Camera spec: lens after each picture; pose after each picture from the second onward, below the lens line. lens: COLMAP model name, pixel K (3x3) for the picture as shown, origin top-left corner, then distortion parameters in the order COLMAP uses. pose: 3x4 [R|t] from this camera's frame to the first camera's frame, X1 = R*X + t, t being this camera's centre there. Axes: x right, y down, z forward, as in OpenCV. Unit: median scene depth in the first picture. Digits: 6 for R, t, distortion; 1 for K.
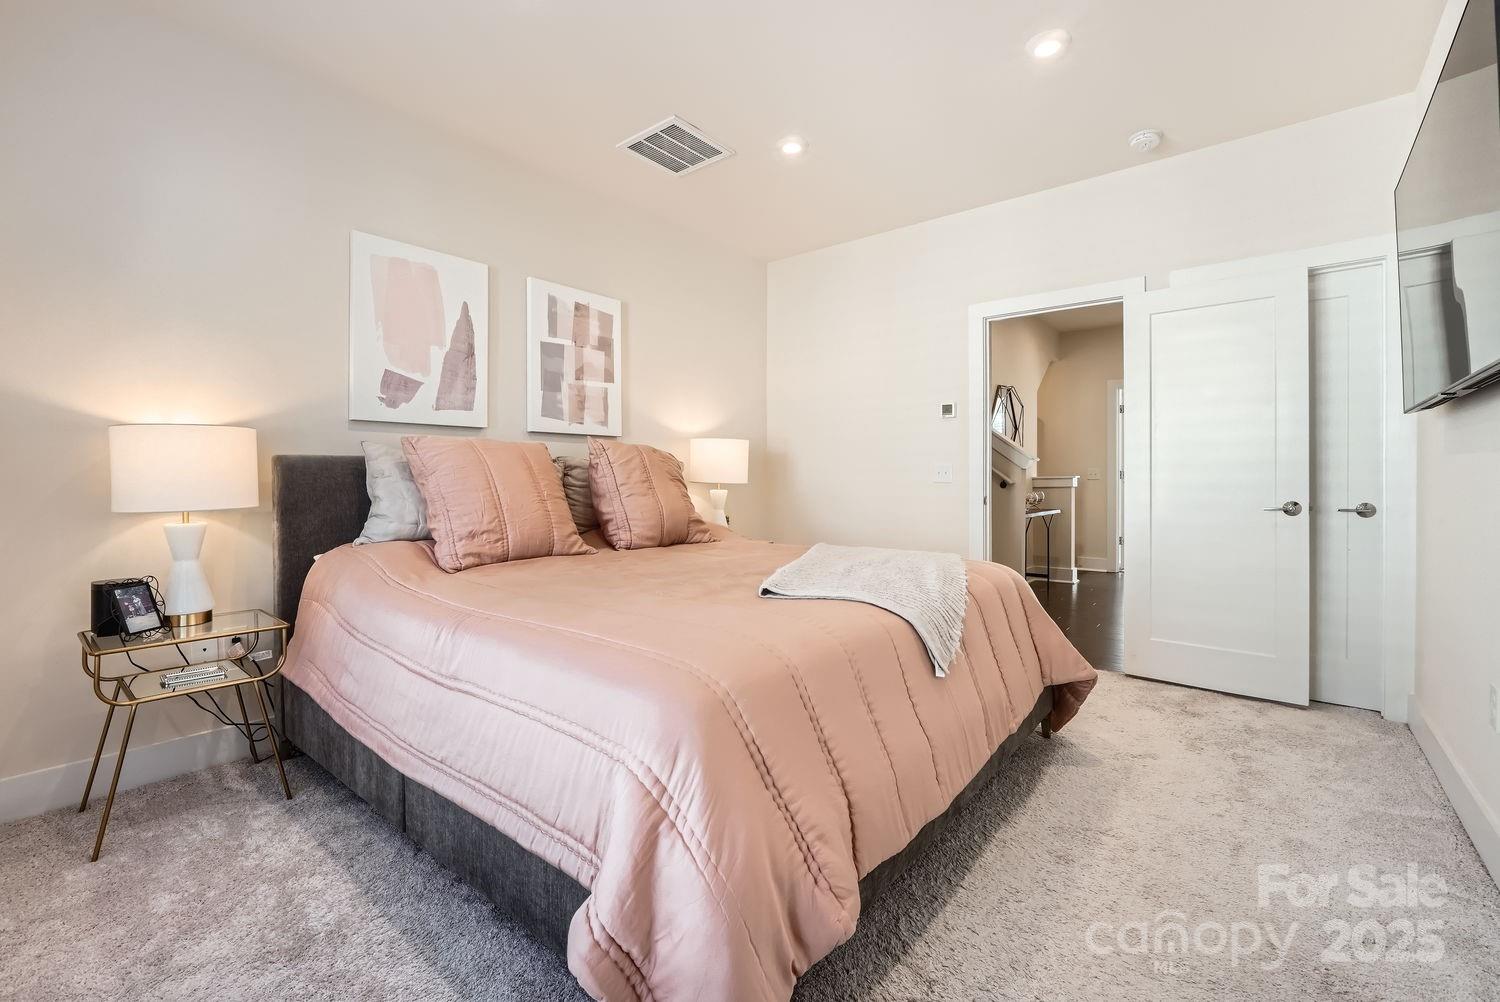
lens RADIAL K [[638.5, 0, 756.1], [0, 638.5, 472.9], [0, 0, 1]] dist [-0.011362, 0.000702]
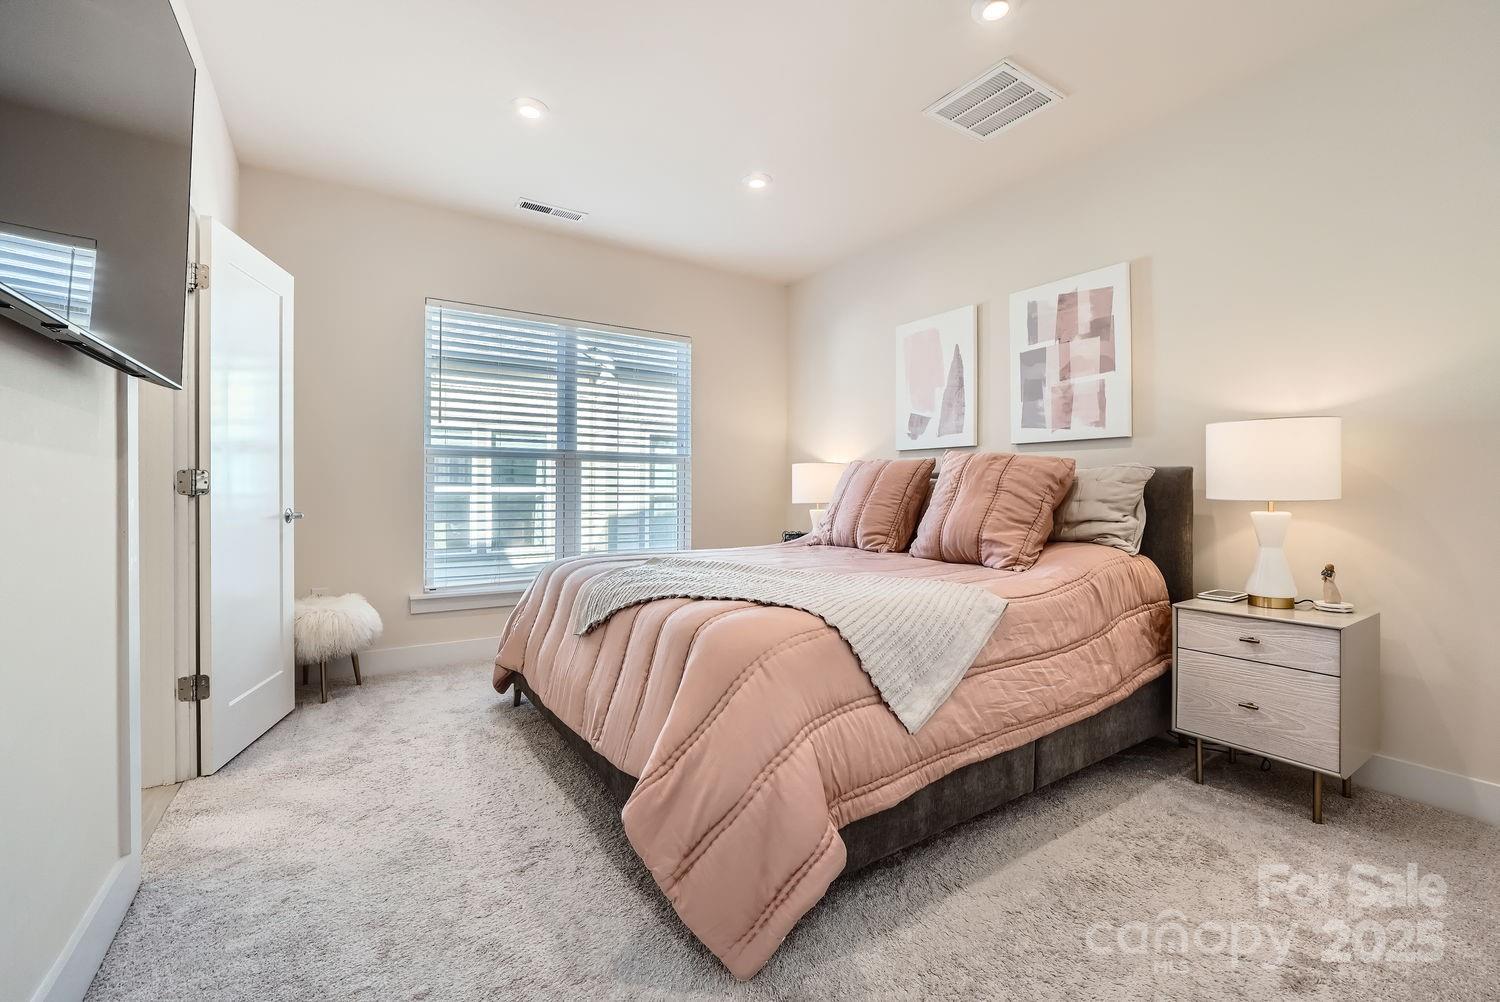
lens RADIAL K [[638.5, 0, 750.8], [0, 638.5, 495.2], [0, 0, 1]] dist [-0.011362, 0.000702]
pose [[-0.301183, 0.008761, -0.953526, 0.721078], [0.001344, 0.999961, 0.008763, 0.007591], [0.953565, 0.001358, -0.301183, 0.866023]]
